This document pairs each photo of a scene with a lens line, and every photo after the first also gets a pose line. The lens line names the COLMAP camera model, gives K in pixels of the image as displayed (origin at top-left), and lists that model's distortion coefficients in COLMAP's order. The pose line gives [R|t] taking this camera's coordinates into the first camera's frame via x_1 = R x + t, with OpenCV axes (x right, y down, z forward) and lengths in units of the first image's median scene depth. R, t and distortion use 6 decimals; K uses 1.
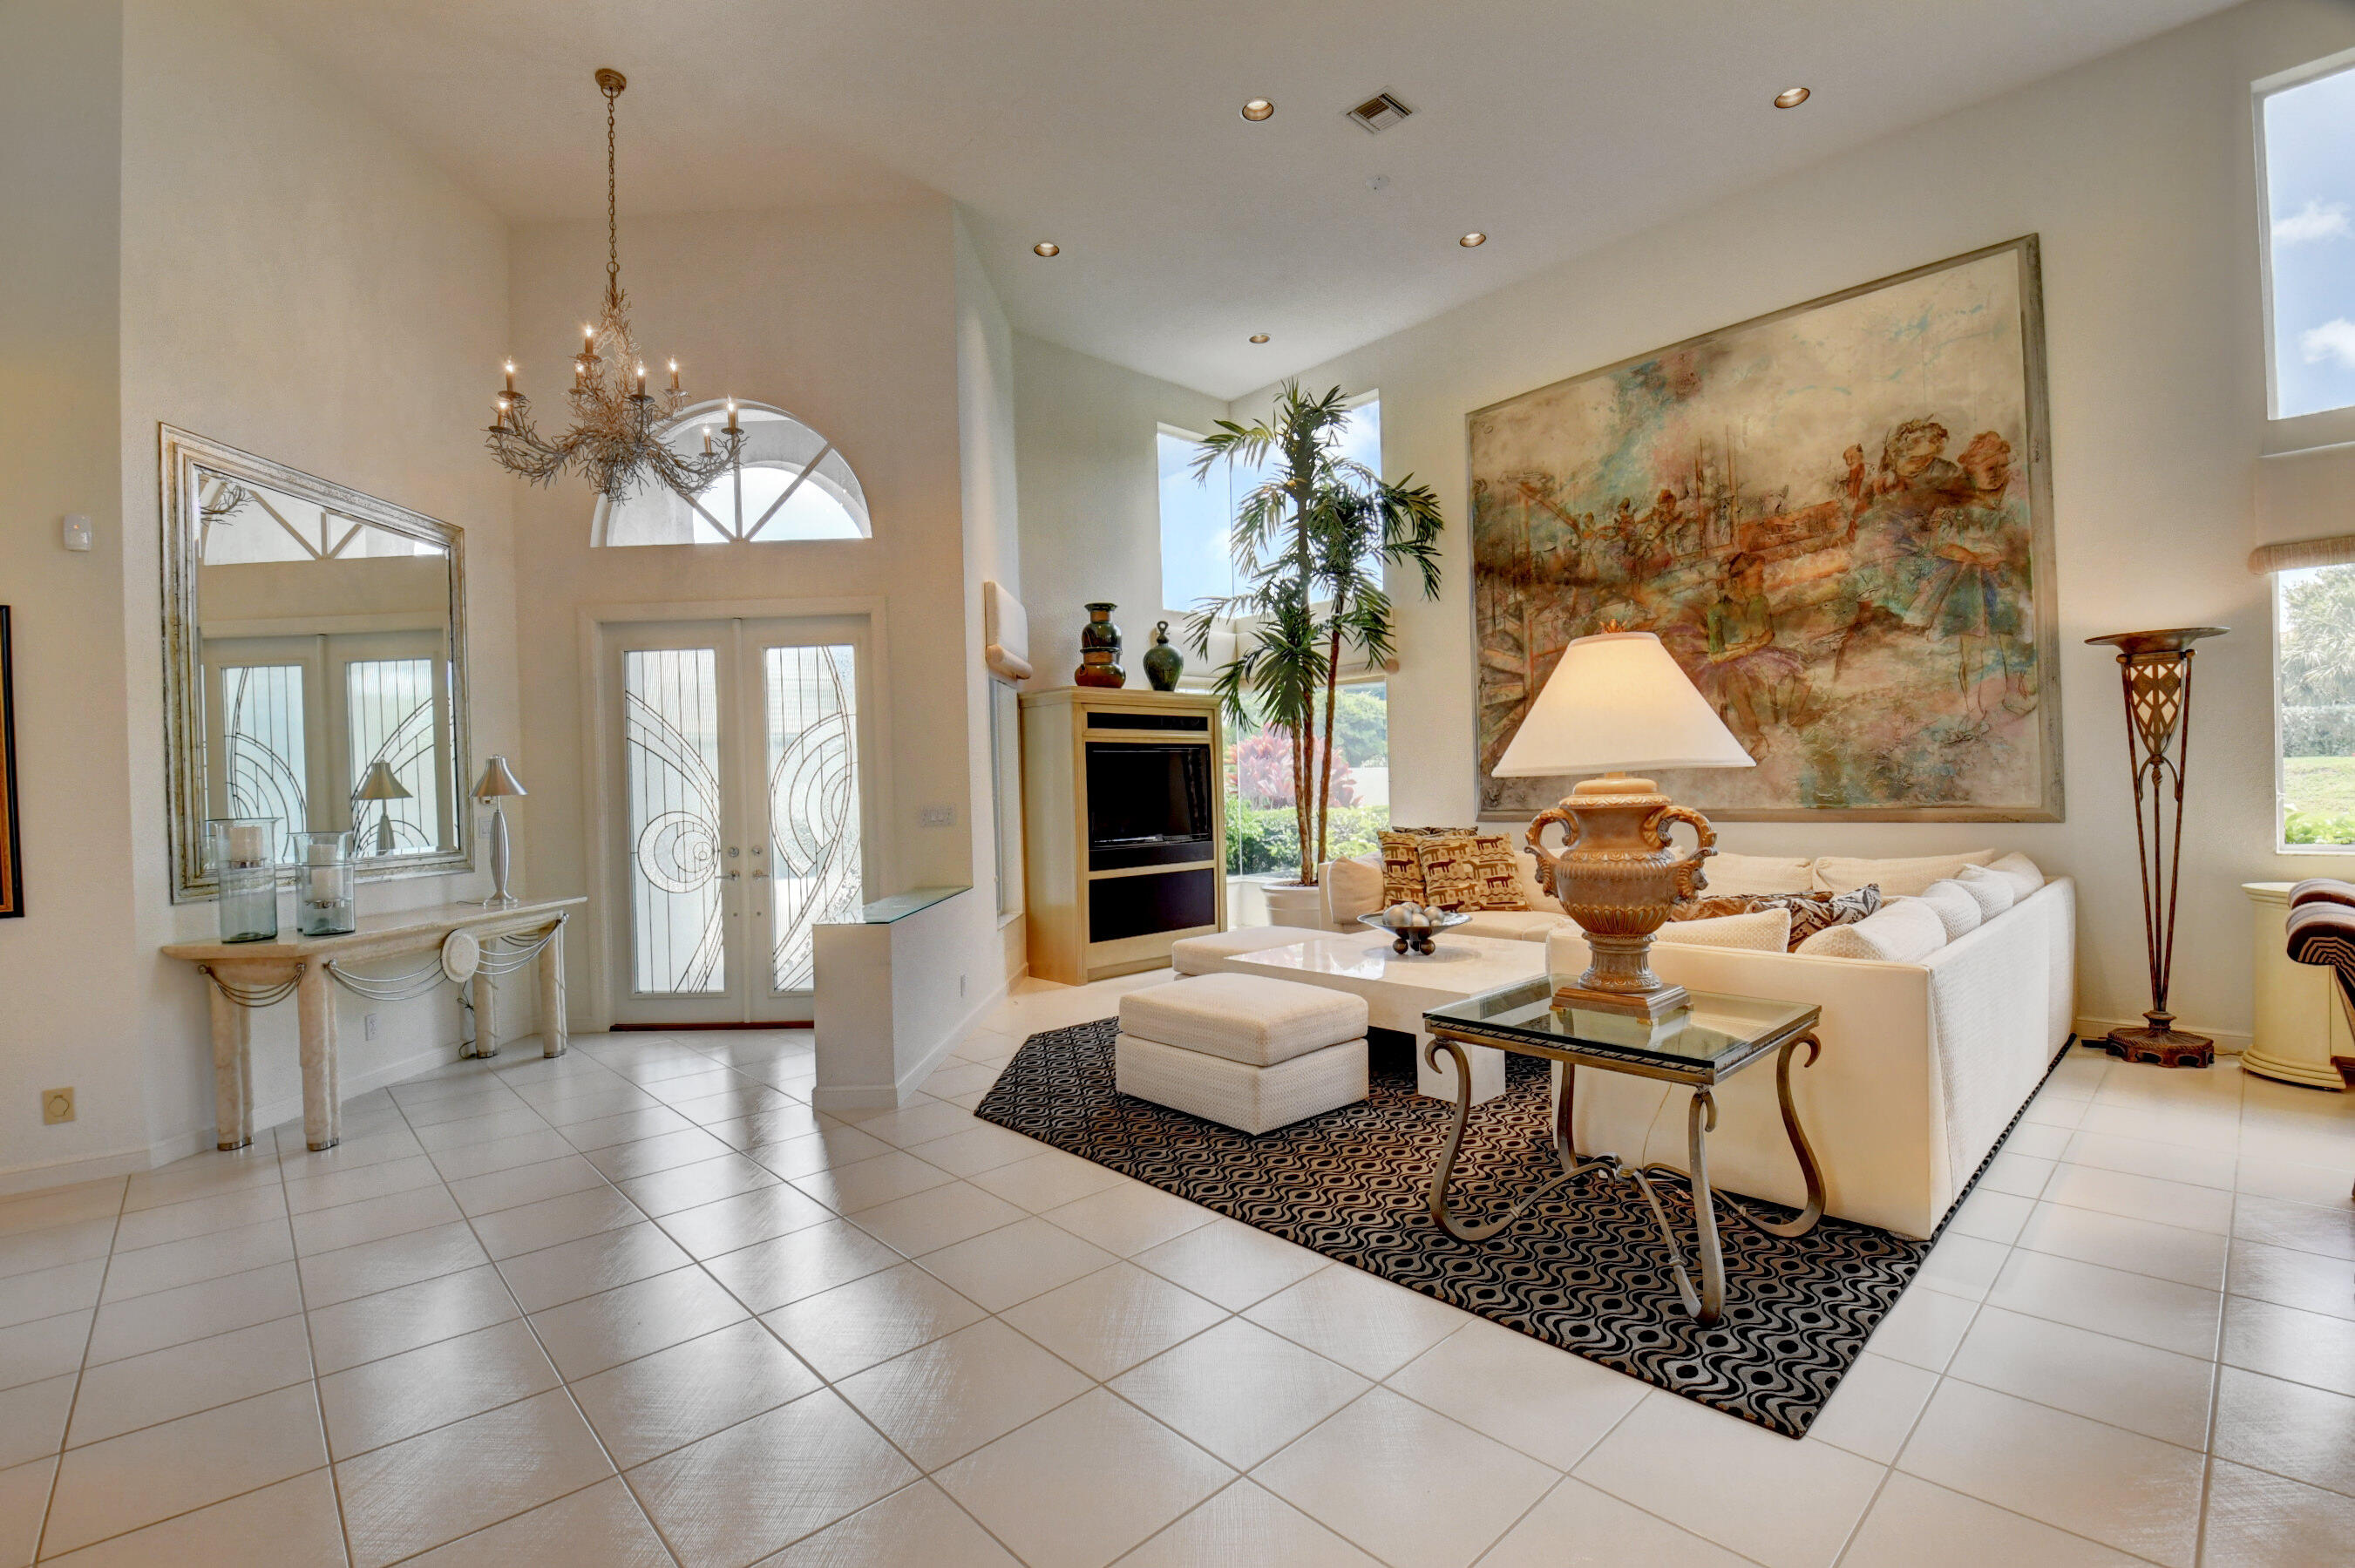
lens RADIAL K [[1026.9, 0, 1170.9], [0, 1026.9, 803.7], [0, 0, 1]] dist [0.016716, -0.035894]
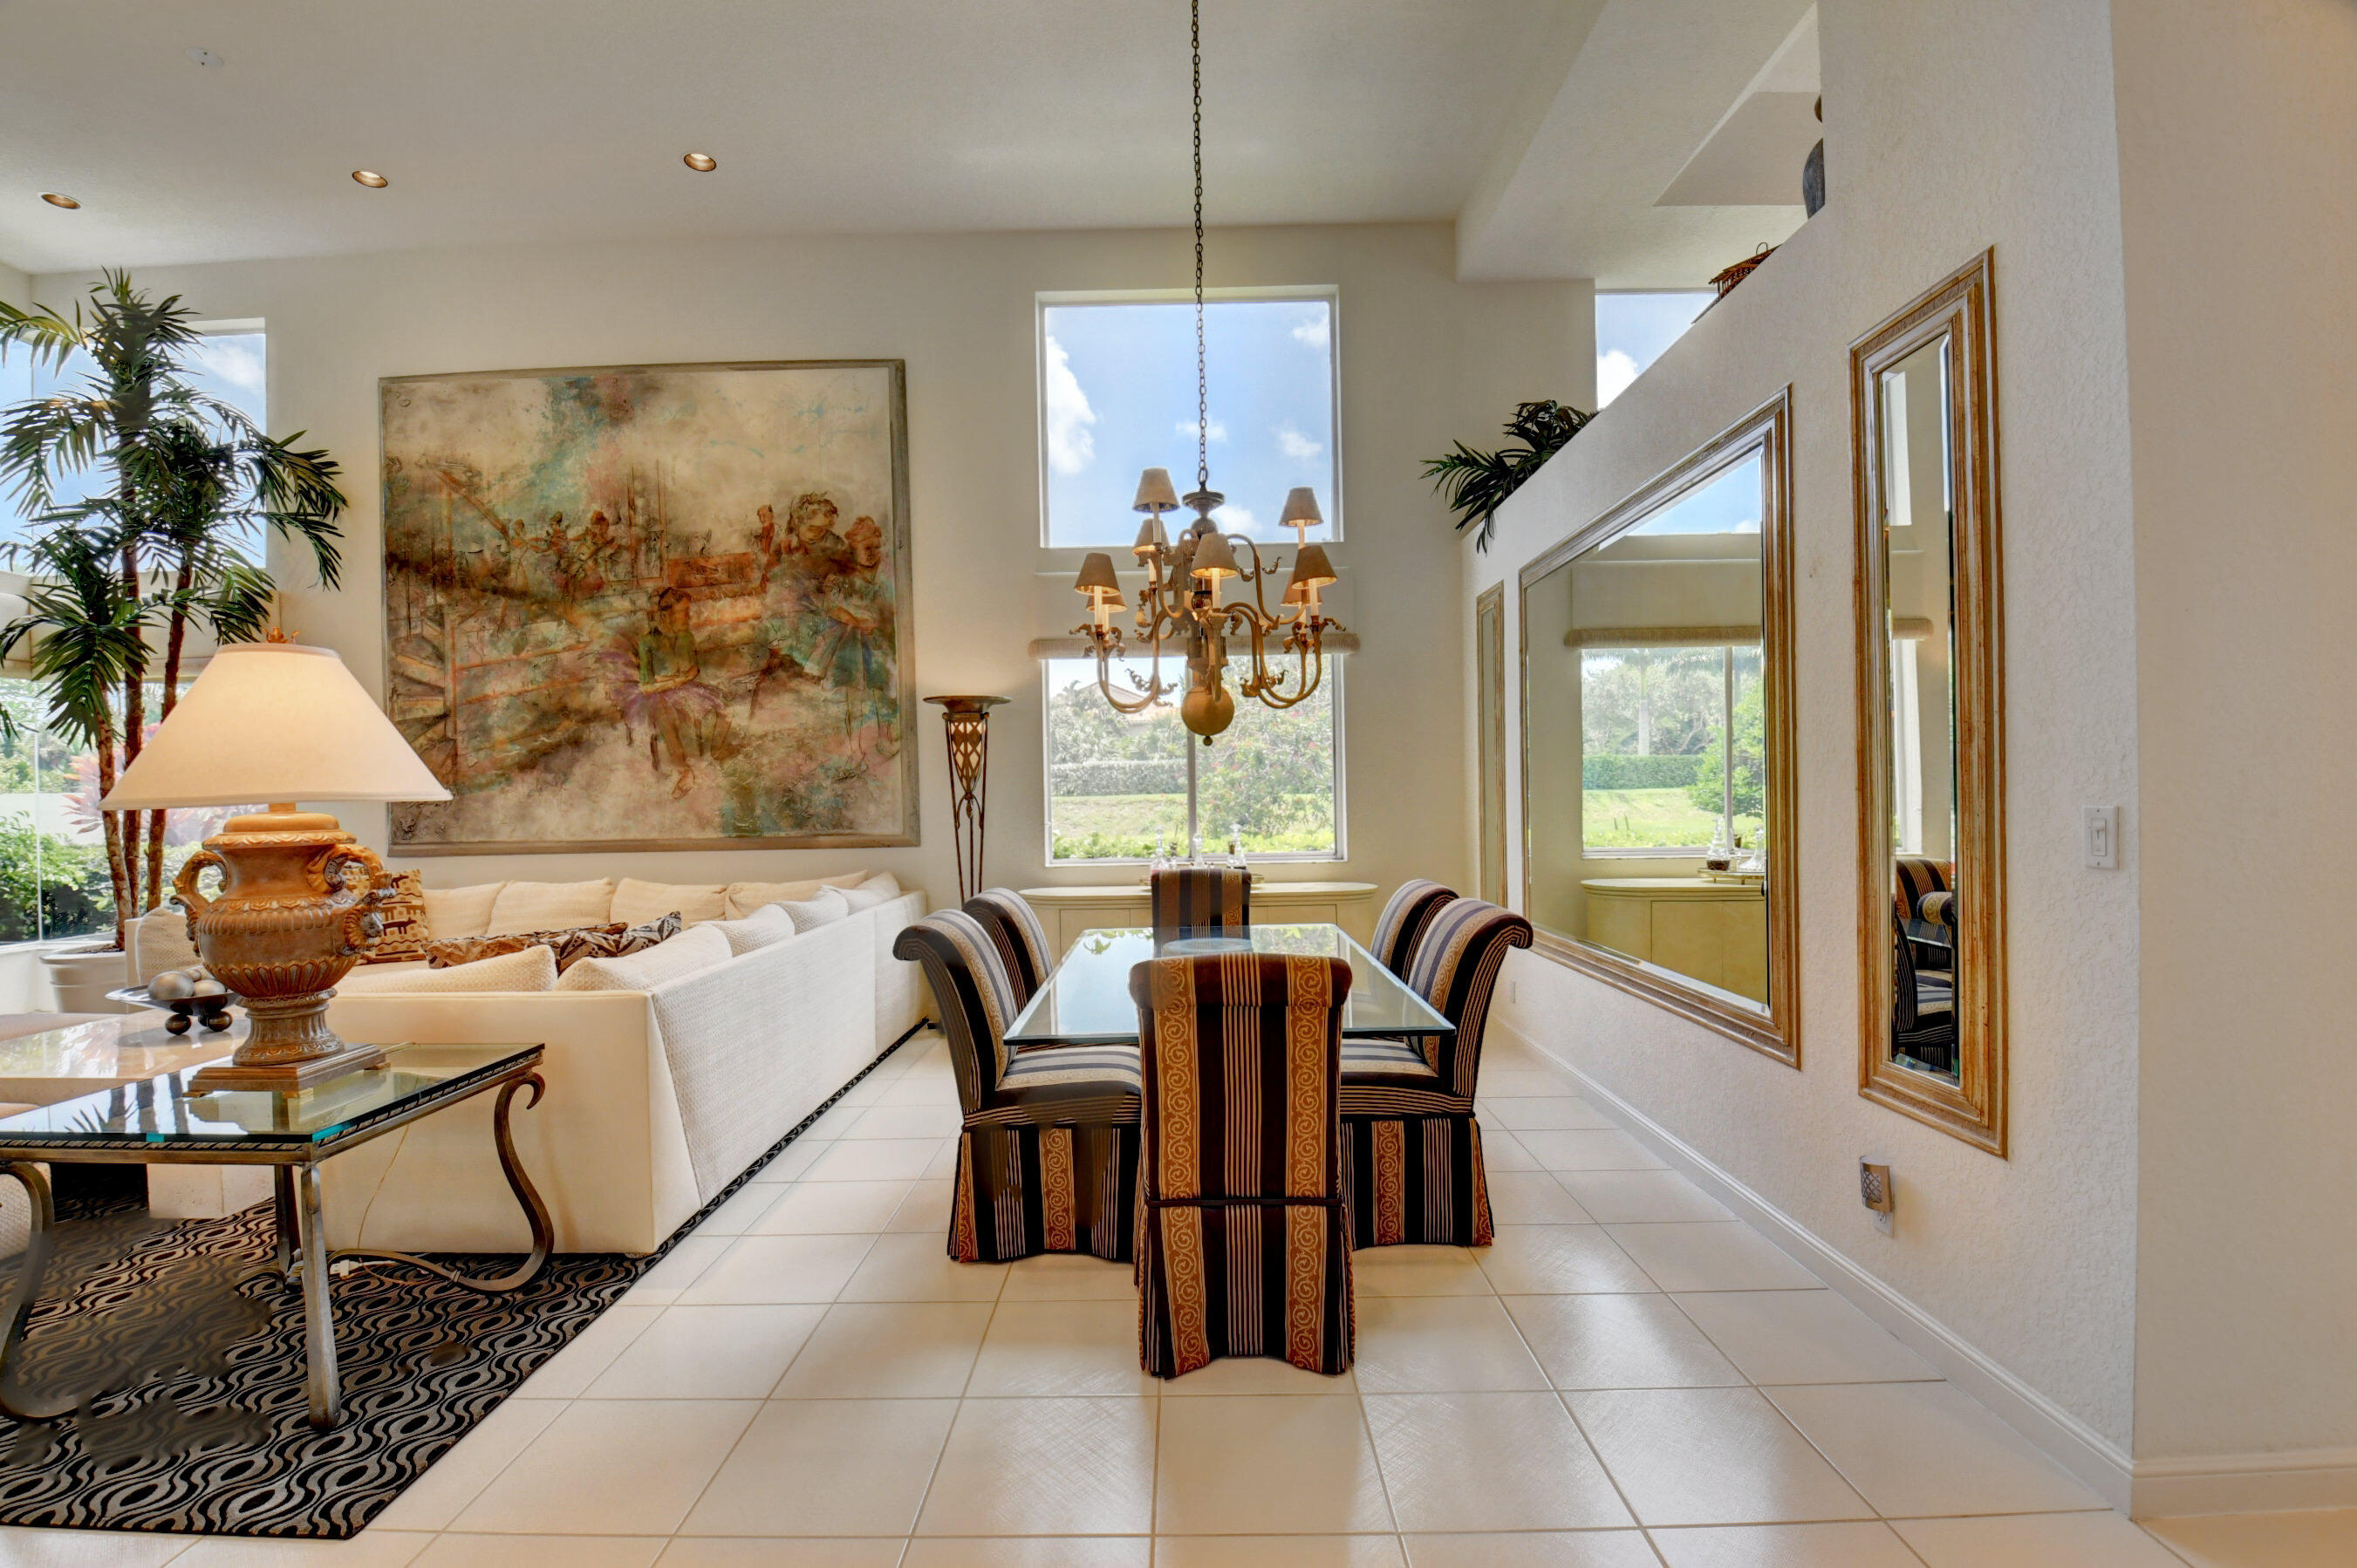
lens RADIAL K [[1027.6, 0, 1171.9], [0, 1027.6, 803.7], [0, 0, 1]] dist [0.016716, -0.035894]
pose [[0.686910, 0.009488, 0.726680, 0.155715], [0.008836, 0.999732, -0.021406, -0.003466], [-0.726688, 0.021125, 0.686642, -0.057721]]
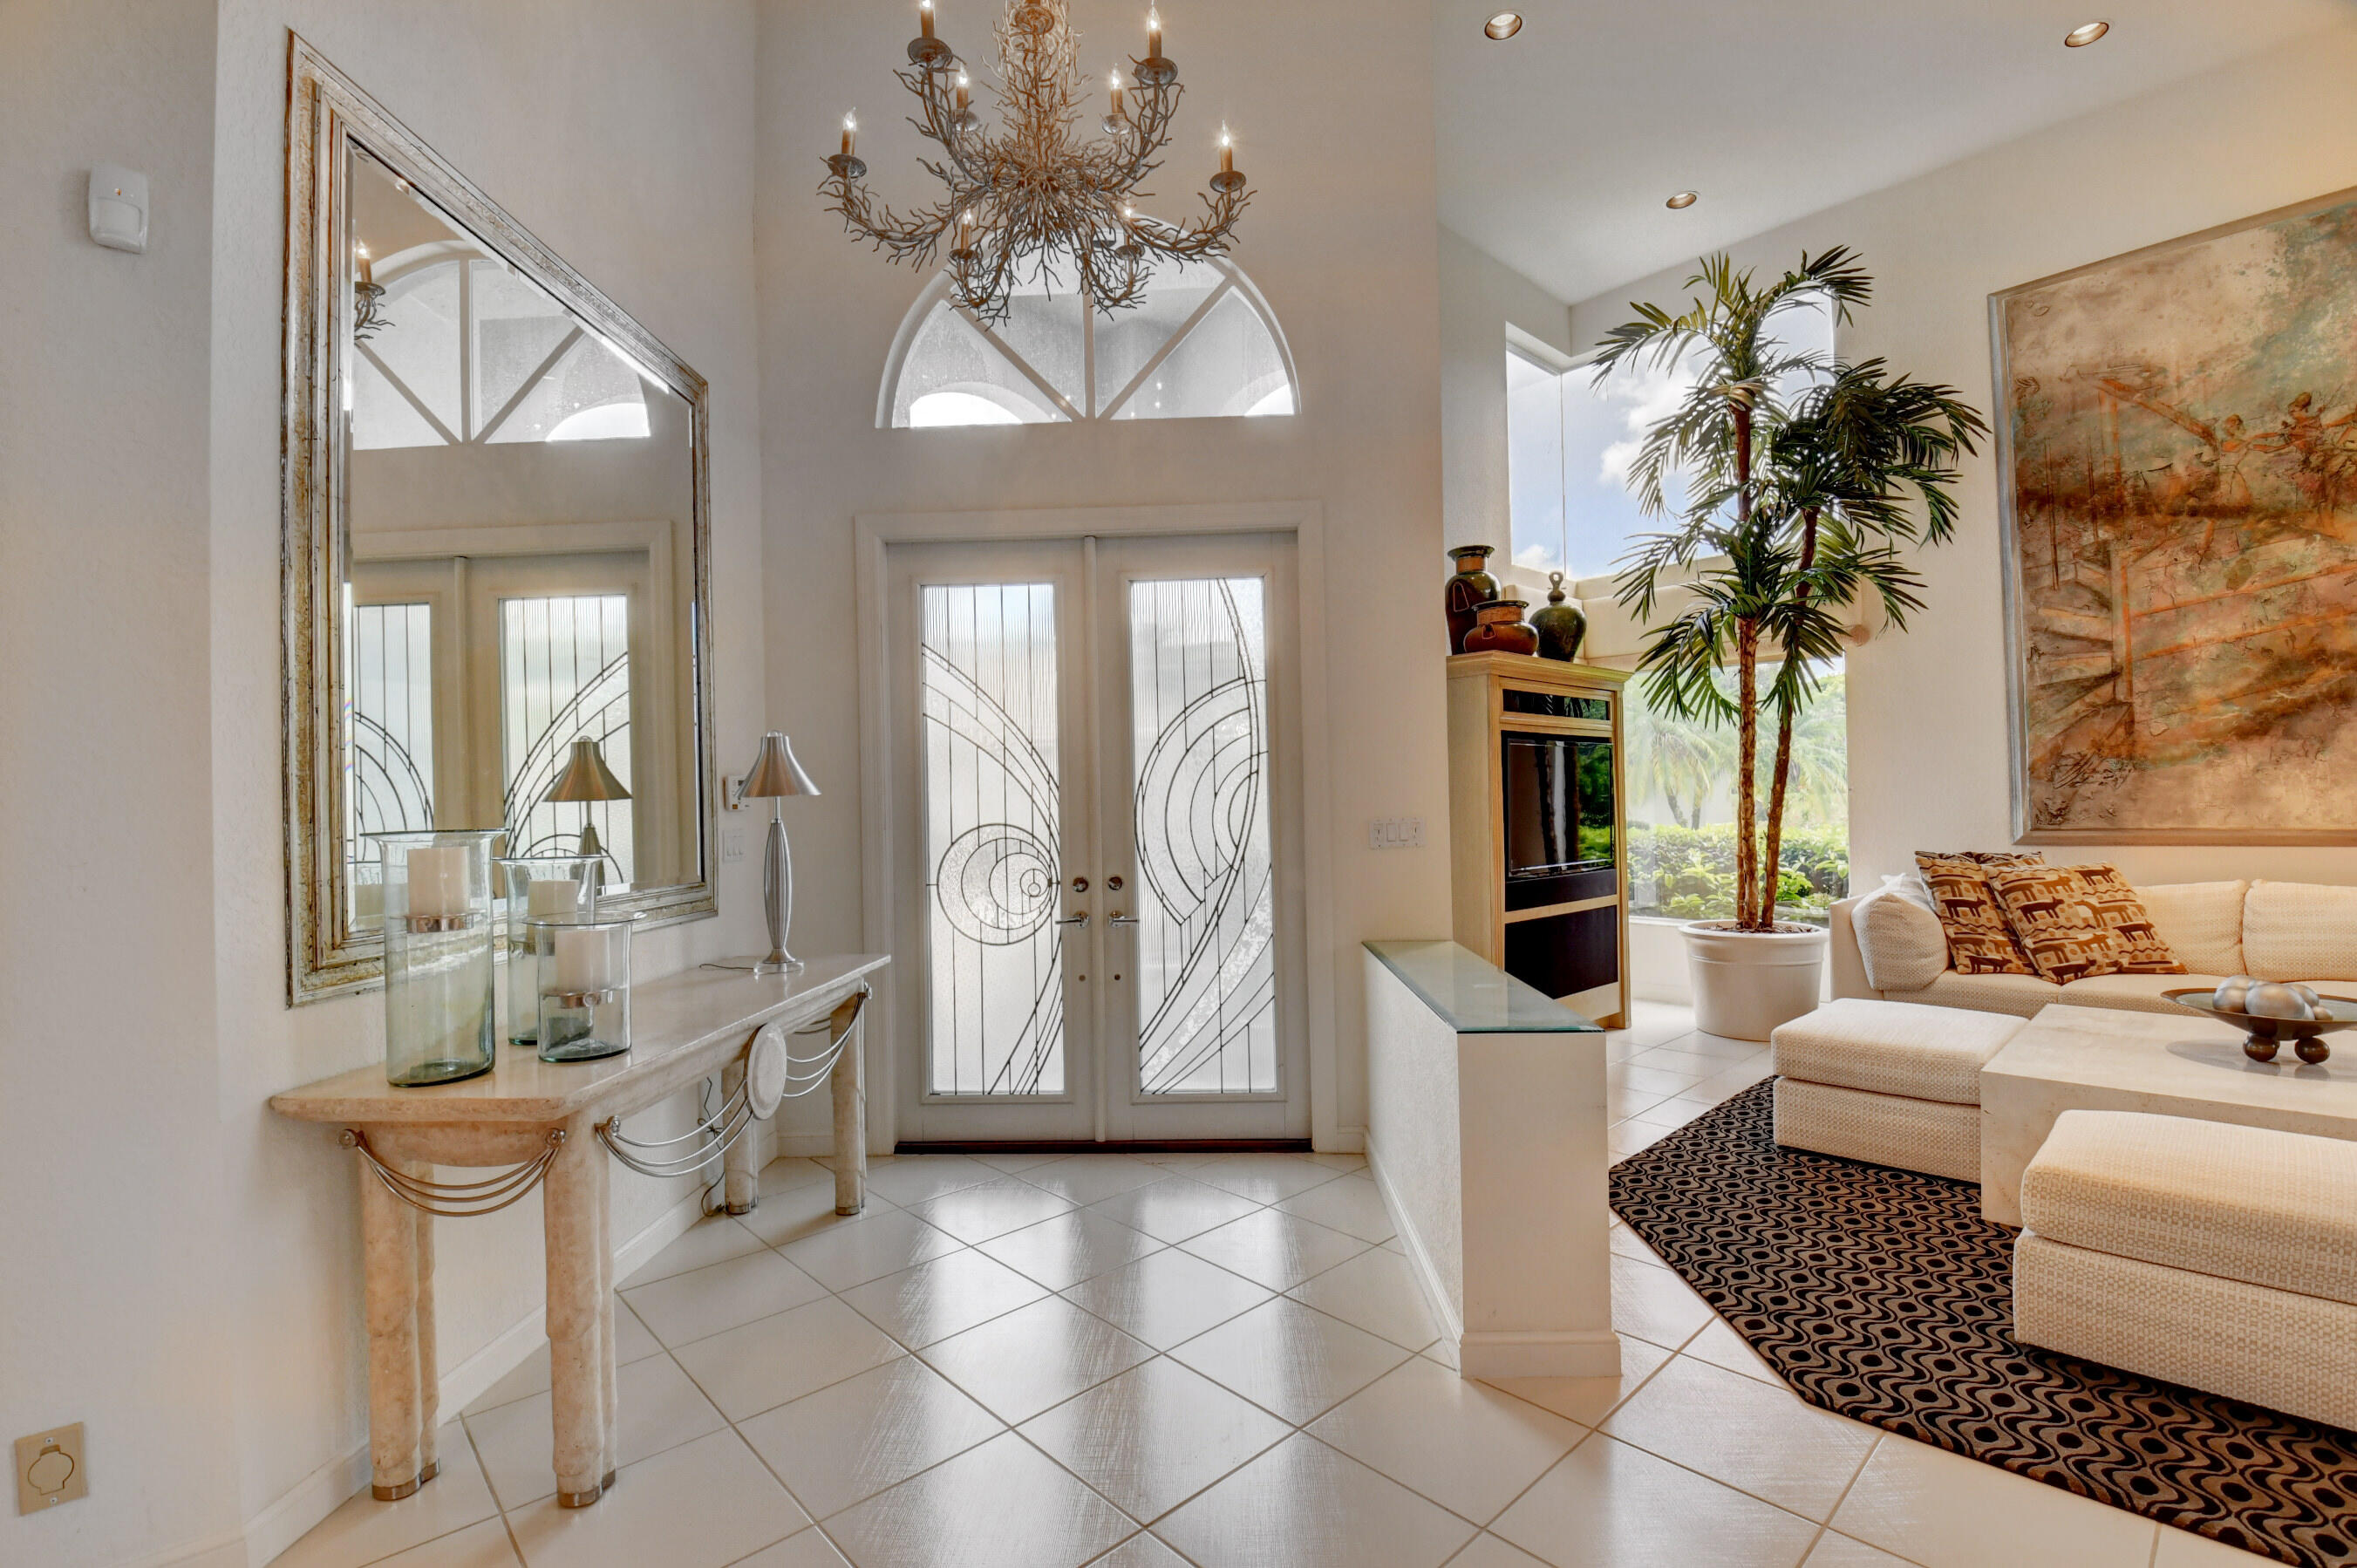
lens RADIAL K [[1050.4, 0, 1172.2], [0, 1050.4, 800.3], [0, 0, 1]] dist [-0.029856, -0.000424]
pose [[0.999949, 0.006622, -0.007690, -0.360393], [-0.006767, 0.999797, -0.018975, 0.004491], [0.007563, 0.019026, 0.999790, 0.324751]]
